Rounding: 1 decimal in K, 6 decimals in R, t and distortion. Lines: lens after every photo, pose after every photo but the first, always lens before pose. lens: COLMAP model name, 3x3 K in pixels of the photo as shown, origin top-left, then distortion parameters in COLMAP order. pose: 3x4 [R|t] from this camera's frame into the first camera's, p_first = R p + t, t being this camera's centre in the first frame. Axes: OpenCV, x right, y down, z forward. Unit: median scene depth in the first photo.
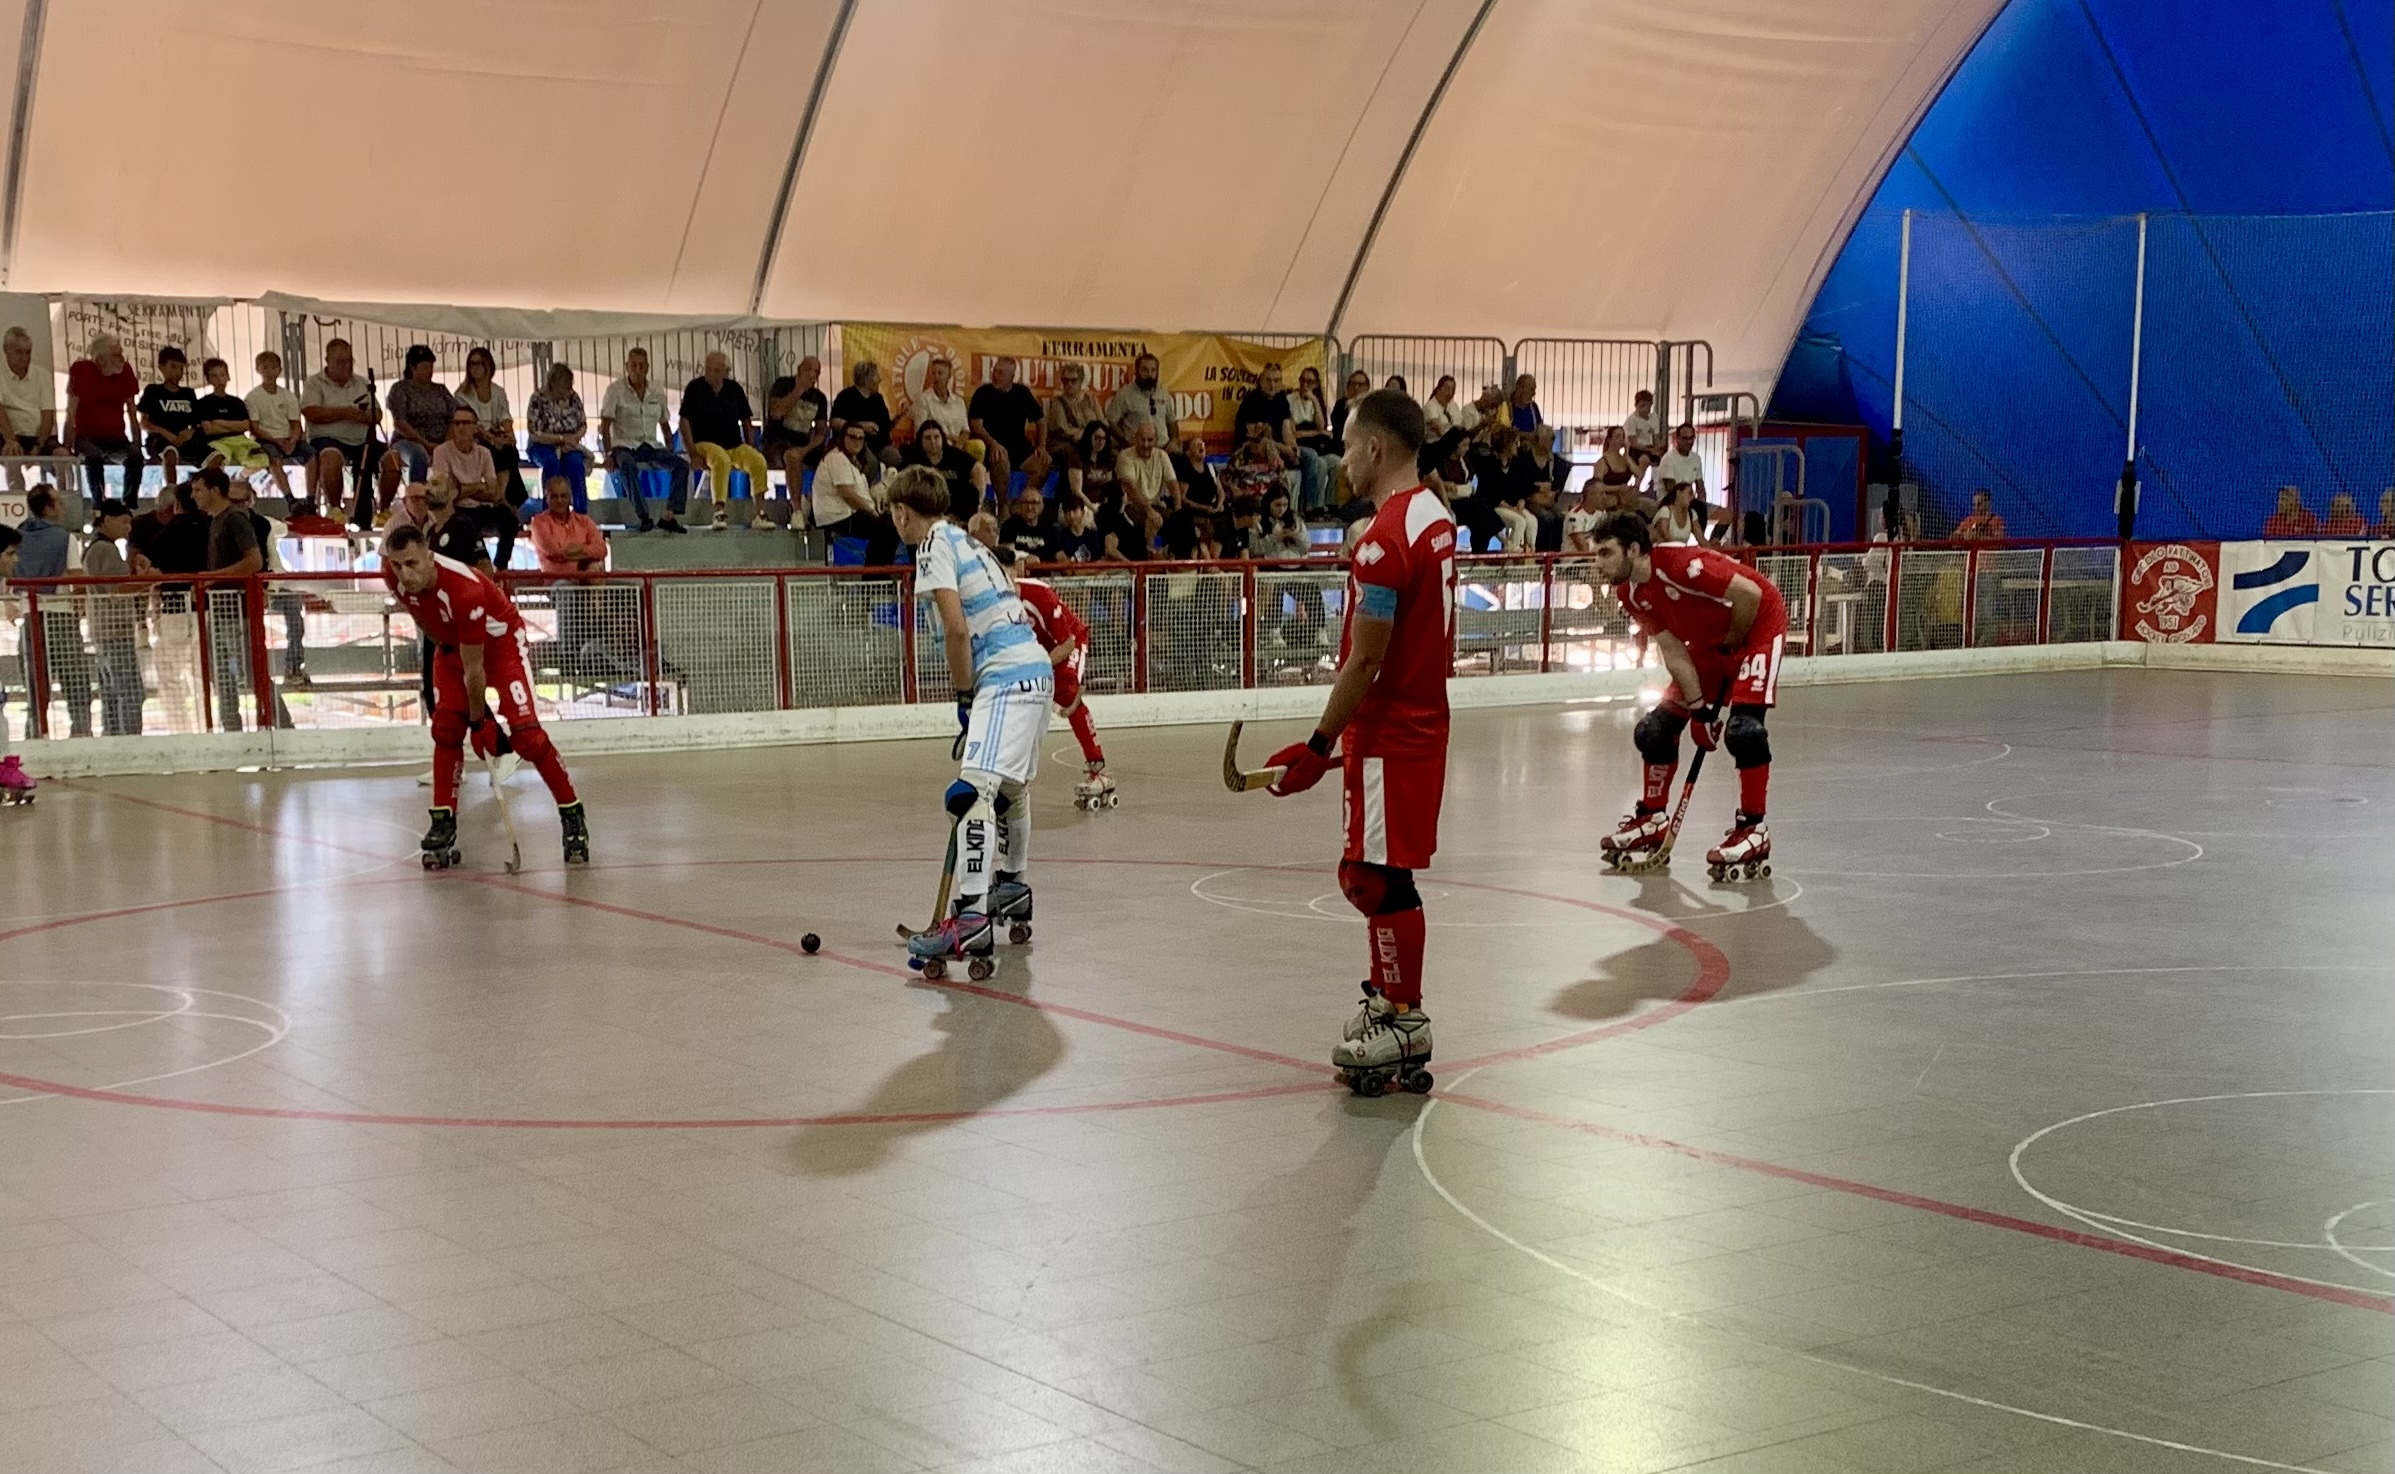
lens RADIAL K [[1966.9, 0, 1189.9], [0, 1966.9, 820.1], [0, 0, 1]] dist [0.003582, -0.058617]
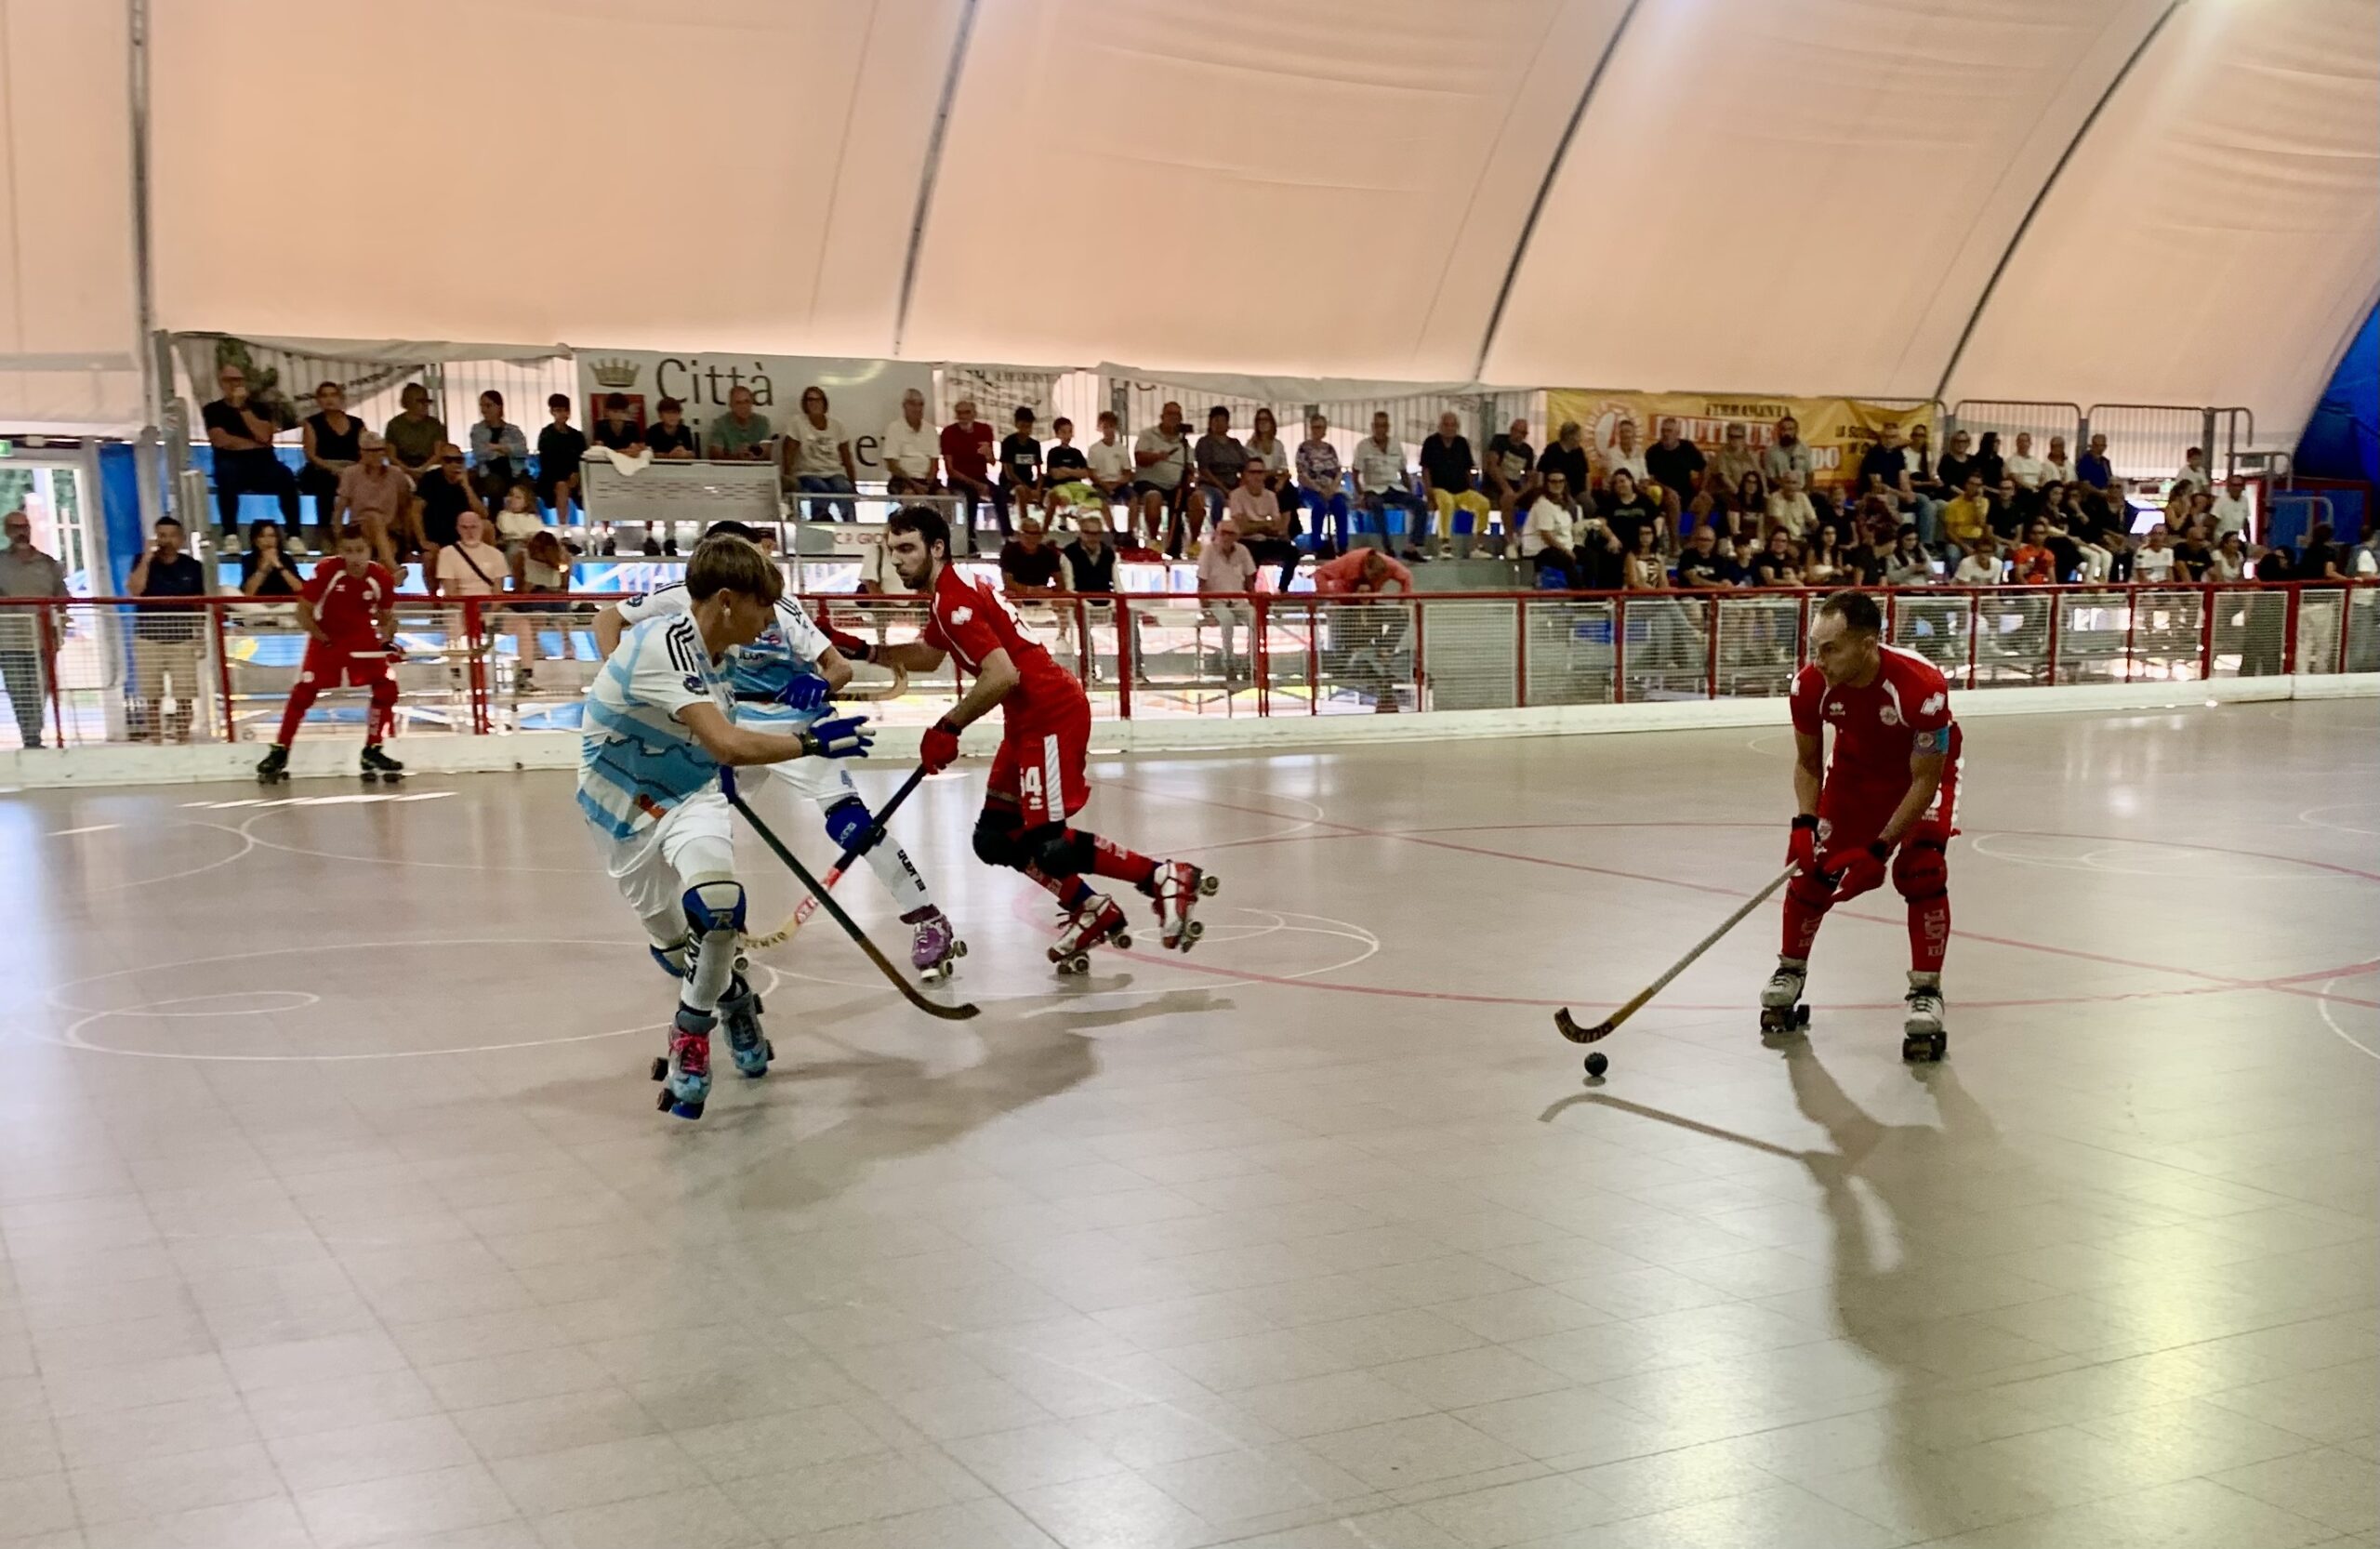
lens RADIAL K [[1843.8, 0, 1217.3], [0, 1843.8, 887.6], [0, 0, 1]] dist [-0.022976, -0.019765]
pose [[0.999047, 0.011338, -0.042142, -0.345296], [-0.010097, 0.999513, 0.029534, 0.023678], [0.042456, -0.029080, 0.998675, -0.154657]]
